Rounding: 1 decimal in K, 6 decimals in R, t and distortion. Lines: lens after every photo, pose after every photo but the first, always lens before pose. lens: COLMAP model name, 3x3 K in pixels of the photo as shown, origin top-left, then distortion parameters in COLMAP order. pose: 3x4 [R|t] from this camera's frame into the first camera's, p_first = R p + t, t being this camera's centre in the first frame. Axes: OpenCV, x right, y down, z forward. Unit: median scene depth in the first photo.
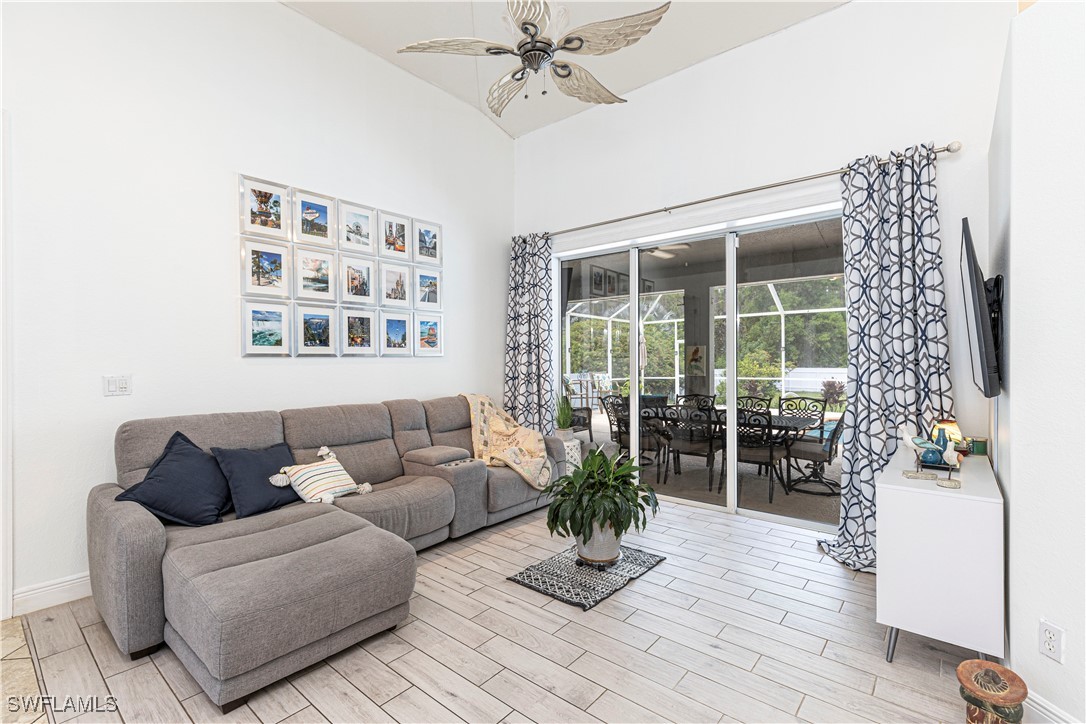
lens RADIAL K [[485.2, 0, 549.6], [0, 485.2, 361.1], [0, 0, 1]] dist [0.004794, 0.000125]
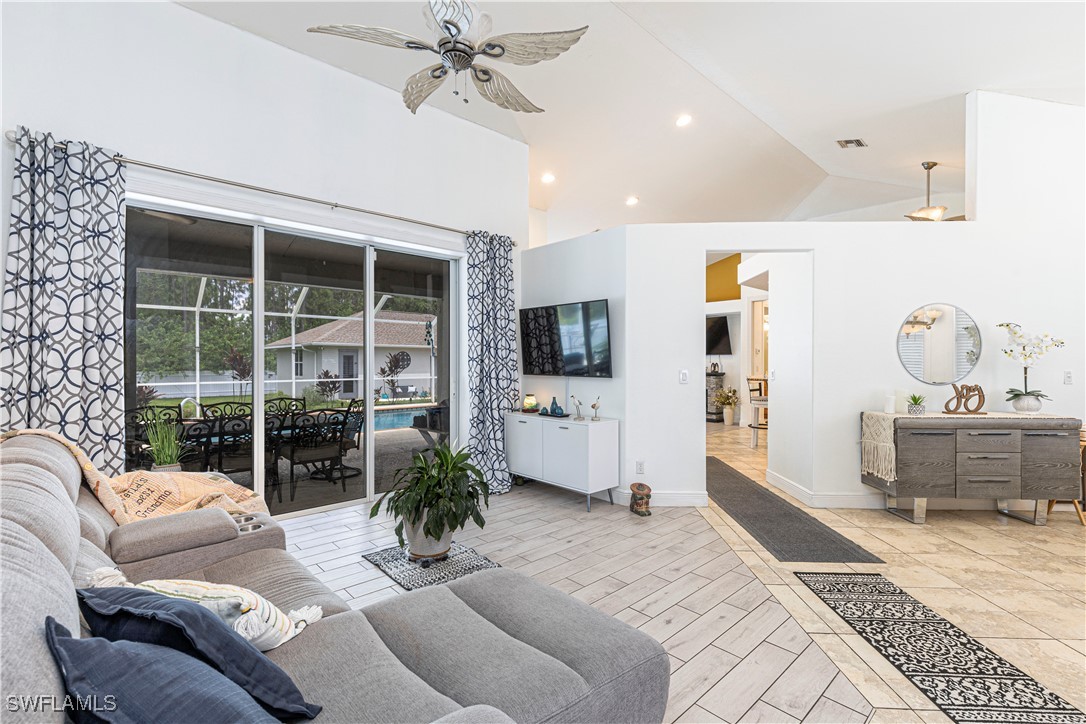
lens RADIAL K [[486.4, 0, 555.6], [0, 486.4, 361.0], [0, 0, 1]] dist [0.002507, -0.000137]
pose [[0.127983, 0.008353, 0.991741, -0.667285], [0.000591, 0.999964, -0.008498, 0.004442], [-0.991776, 0.001674, 0.127974, 0.453284]]
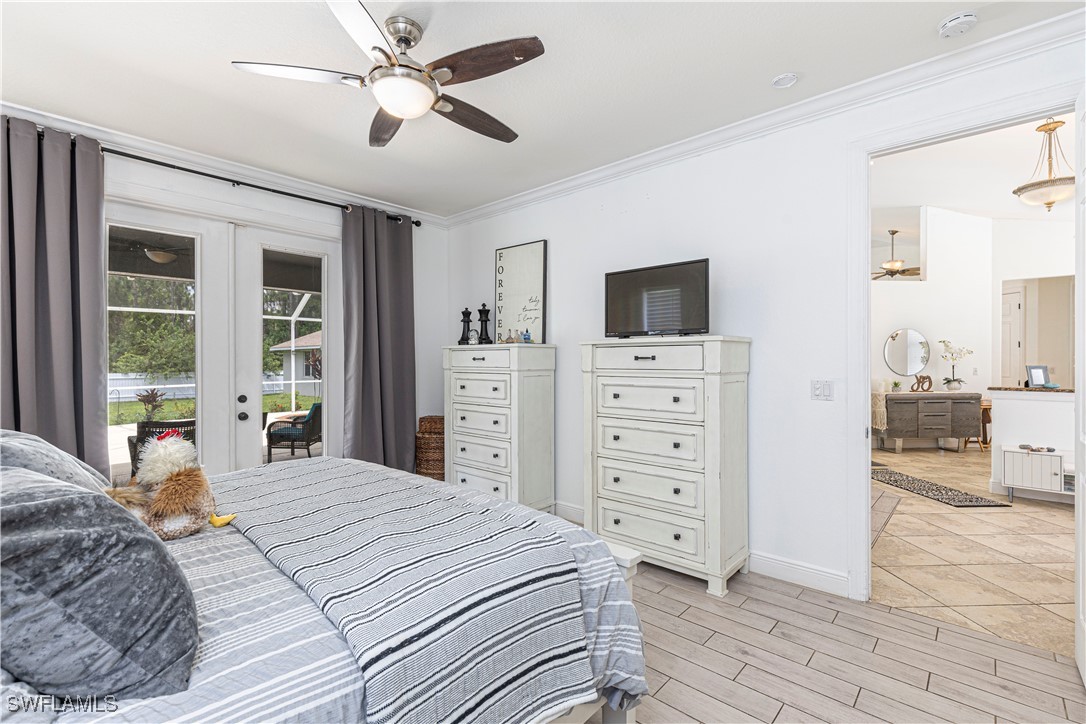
lens RADIAL K [[484.8, 0, 543.0], [0, 484.8, 362.0], [0, 0, 1]] dist [-0.012054, 0.000078]
pose [[0.058760, 0.007857, 0.998241, -1.376260], [0.003213, 0.999962, -0.008060, 0.006084], [-0.998267, 0.003681, 0.058733, 1.005491]]
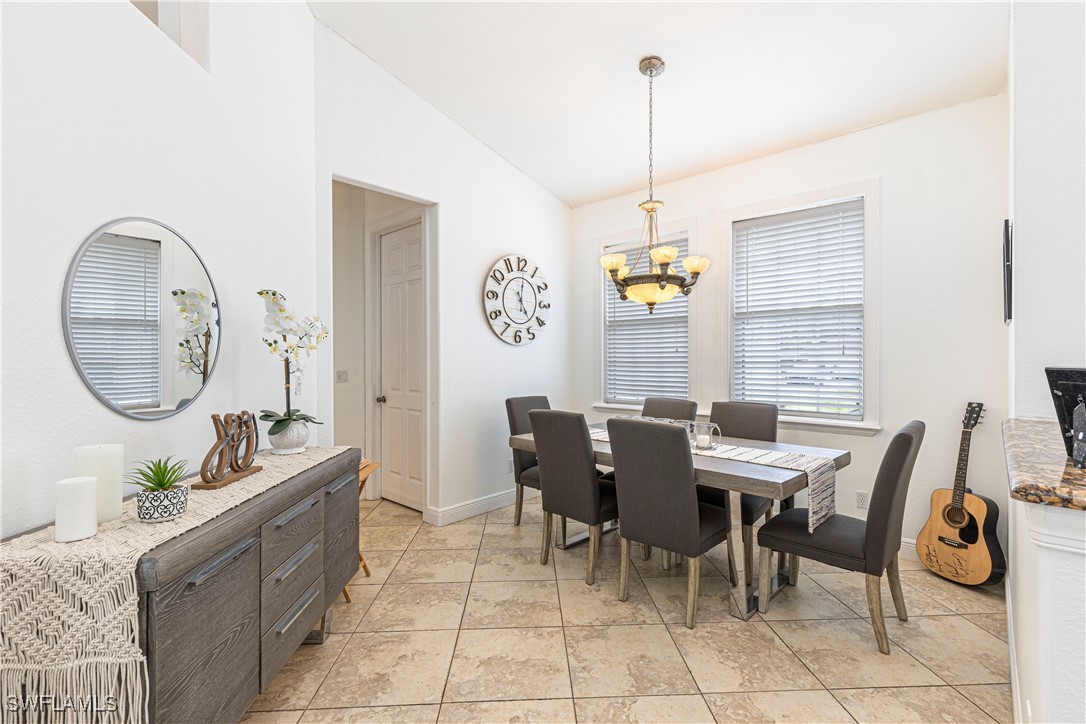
lens RADIAL K [[484.8, 0, 543.0], [0, 484.8, 362.0], [0, 0, 1]] dist [-0.012054, 0.000078]
pose [[-0.998509, 0.009424, 0.053771, 0.110263], [0.009720, 0.999939, 0.005257, -0.001911], [-0.053718, 0.005772, -0.998539, 0.177207]]
